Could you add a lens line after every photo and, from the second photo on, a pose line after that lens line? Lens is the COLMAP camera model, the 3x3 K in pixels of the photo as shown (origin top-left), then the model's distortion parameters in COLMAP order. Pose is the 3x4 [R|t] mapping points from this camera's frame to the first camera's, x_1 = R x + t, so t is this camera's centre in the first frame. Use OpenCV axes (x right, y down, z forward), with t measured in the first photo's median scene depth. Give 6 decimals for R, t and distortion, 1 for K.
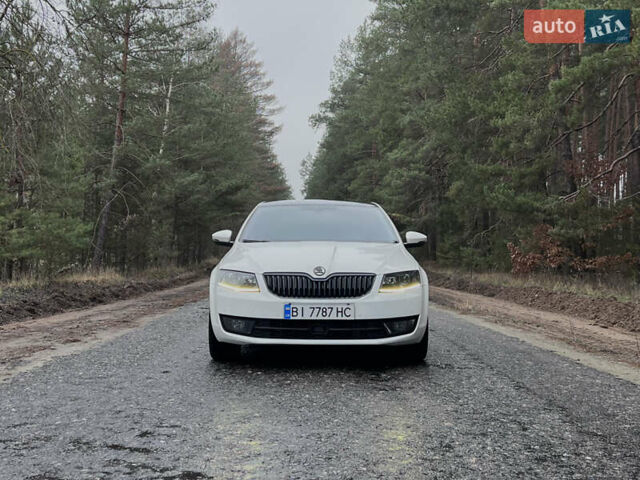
lens RADIAL K [[740.1, 0, 320.0], [0, 740.1, 240.0], [0, 0, 1]] dist [0.138302, -0.020038]
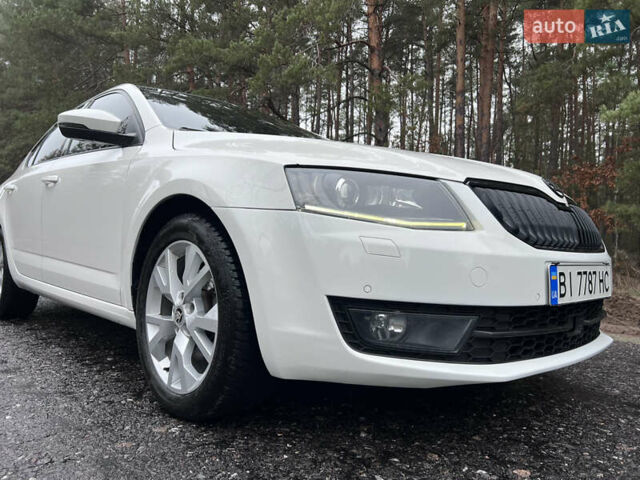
lens RADIAL K [[478.9, 0, 320.0], [0, 478.9, 240.0], [0, 0, 1]] dist [0.011004, -0.005634]
pose [[0.740635, 0.027466, 0.671346, -0.282225], [-0.045379, 0.998928, 0.009194, 0.074622], [-0.670373, -0.037275, 0.741087, 0.869284]]
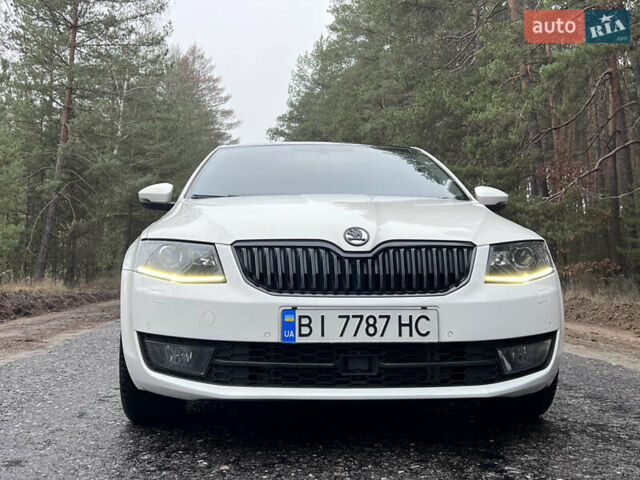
lens RADIAL K [[740.1, 0, 320.0], [0, 740.1, 240.0], [0, 0, 1]] dist [0.138302, -0.020038]
pose [[0.998495, -0.002408, 0.054796, -0.047652], [0.003214, 0.999888, -0.014620, 0.050032], [-0.054755, 0.014774, 0.998391, 0.534331]]
